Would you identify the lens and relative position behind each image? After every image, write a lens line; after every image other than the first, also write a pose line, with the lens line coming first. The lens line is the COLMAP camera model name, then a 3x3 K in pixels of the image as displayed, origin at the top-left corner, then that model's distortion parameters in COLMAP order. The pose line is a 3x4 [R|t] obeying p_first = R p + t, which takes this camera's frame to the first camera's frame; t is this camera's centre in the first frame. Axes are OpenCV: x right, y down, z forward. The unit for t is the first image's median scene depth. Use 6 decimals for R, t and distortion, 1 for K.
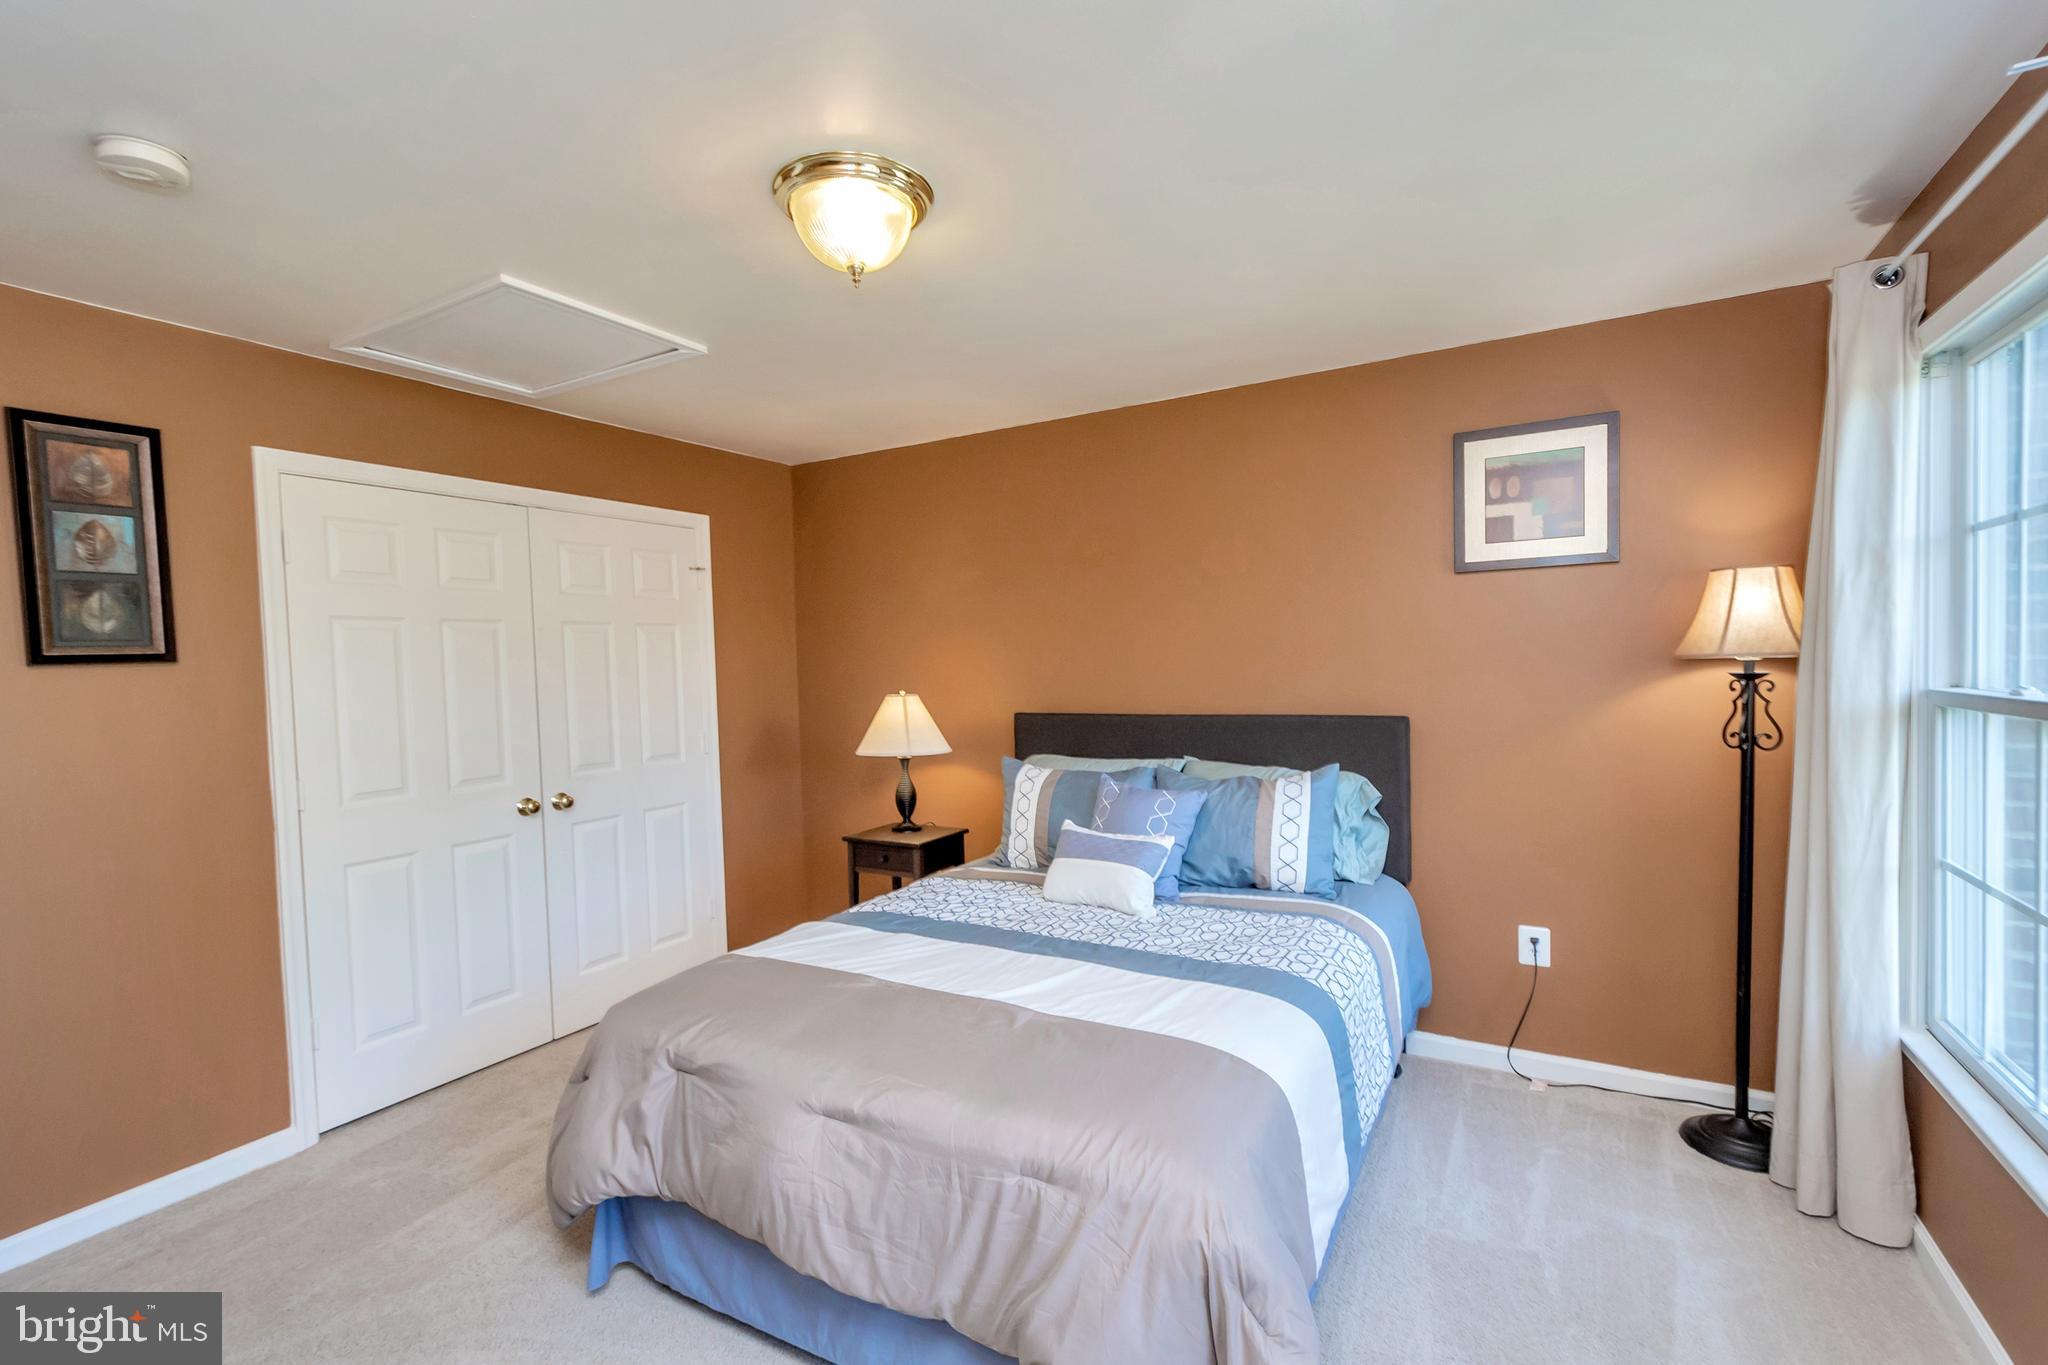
lens RADIAL K [[897.1, 0, 1034.5], [0, 897.1, 694.7], [0, 0, 1]] dist [0.013306, -0.000046]
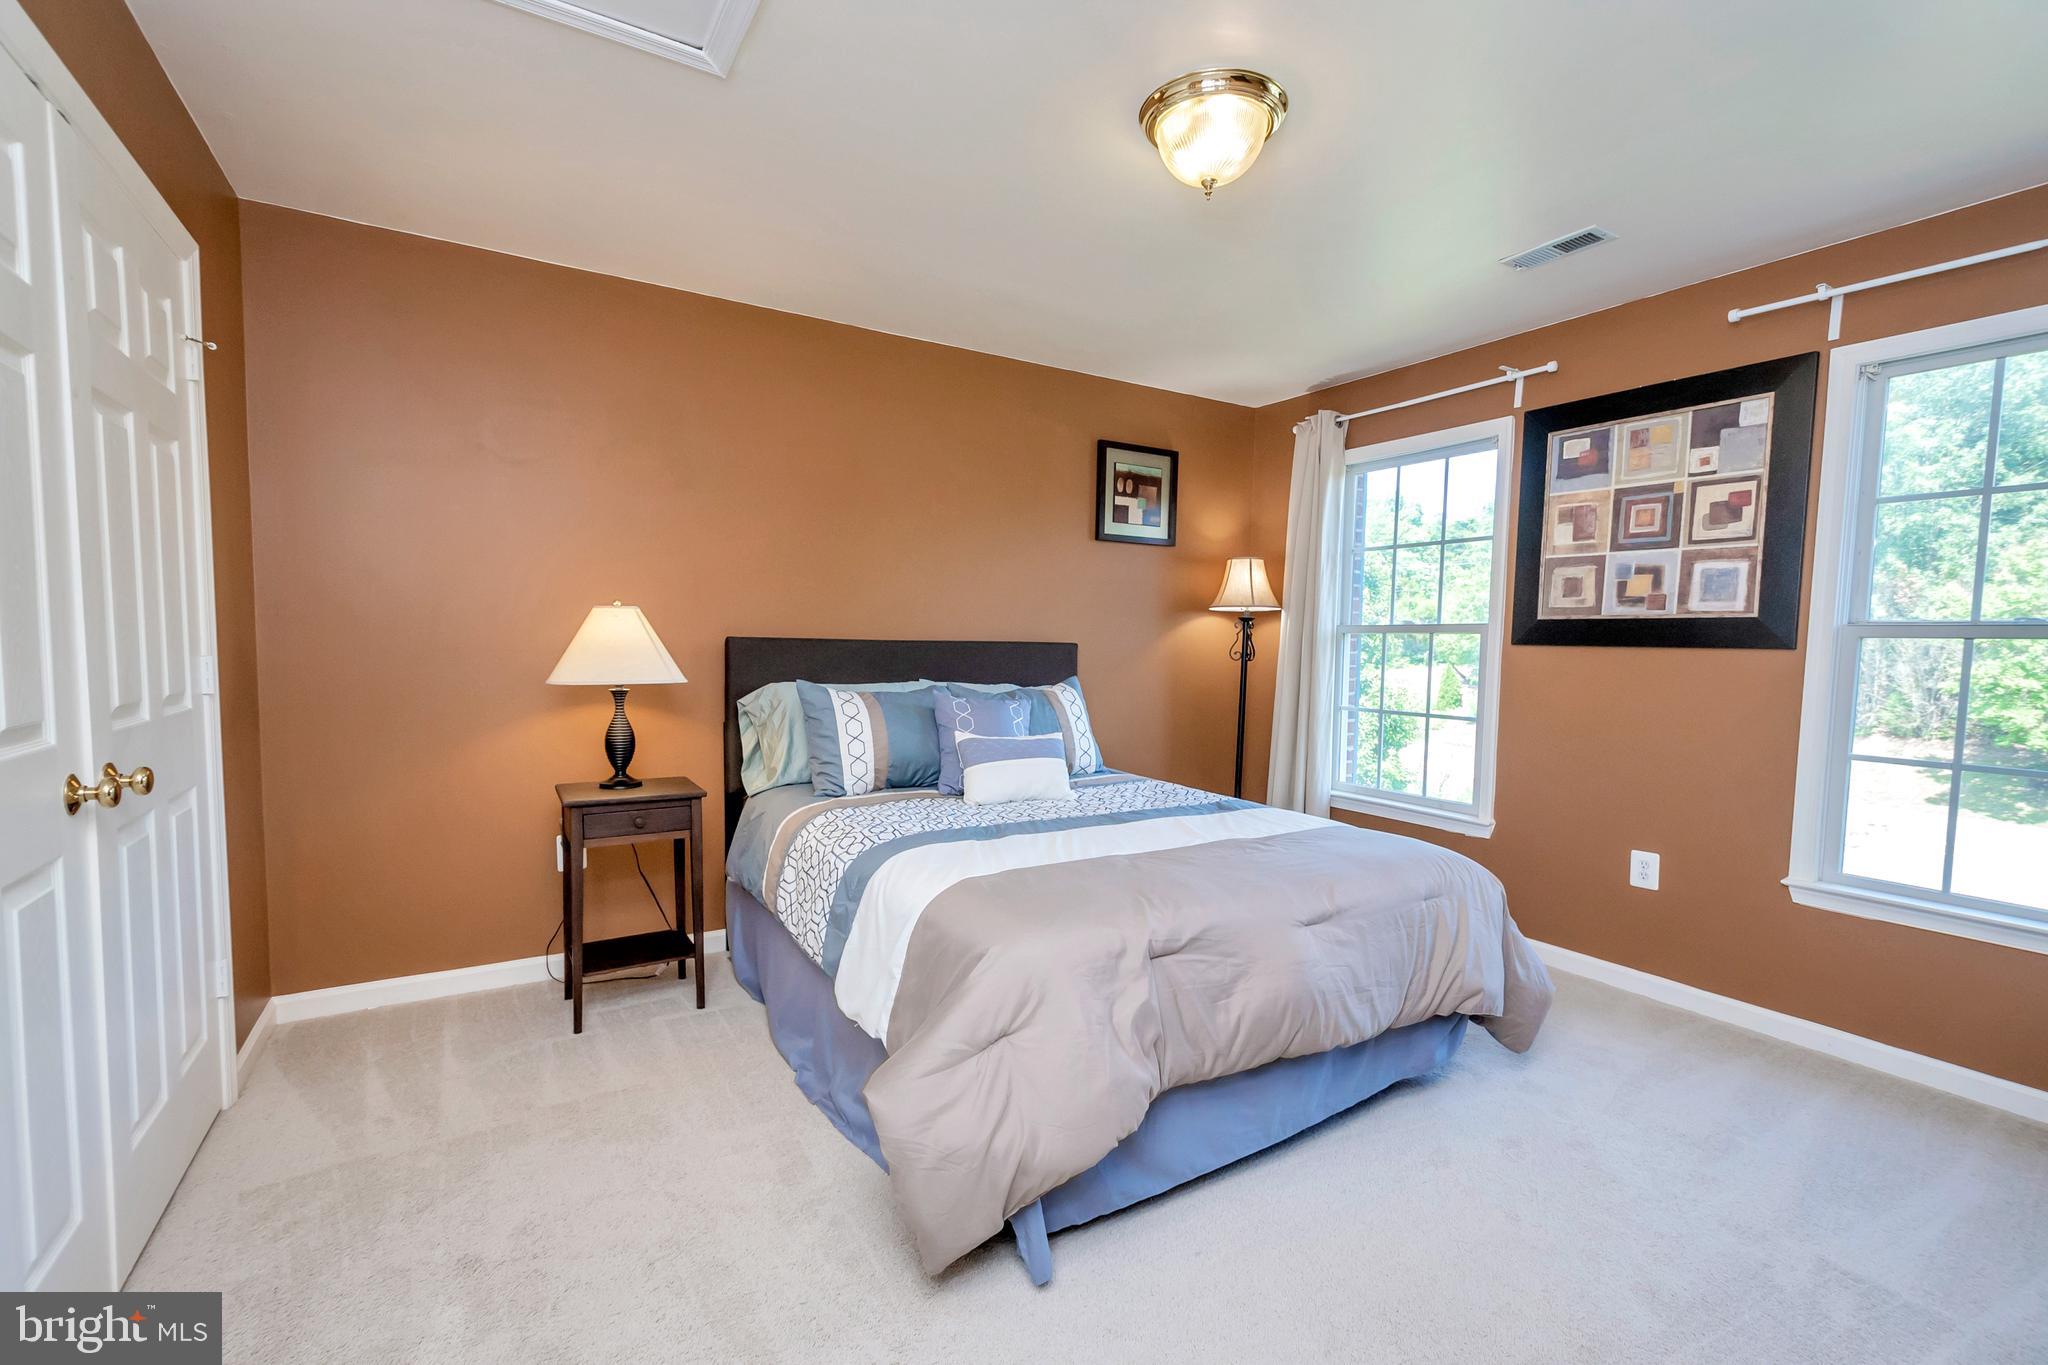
lens RADIAL K [[897.1, 0, 1034.5], [0, 897.1, 694.7], [0, 0, 1]] dist [0.013306, -0.000046]
pose [[0.482487, -0.017070, 0.875737, -0.822313], [0.005050, 0.999848, 0.016707, 0.081953], [-0.875889, -0.003639, 0.482499, 0.426742]]
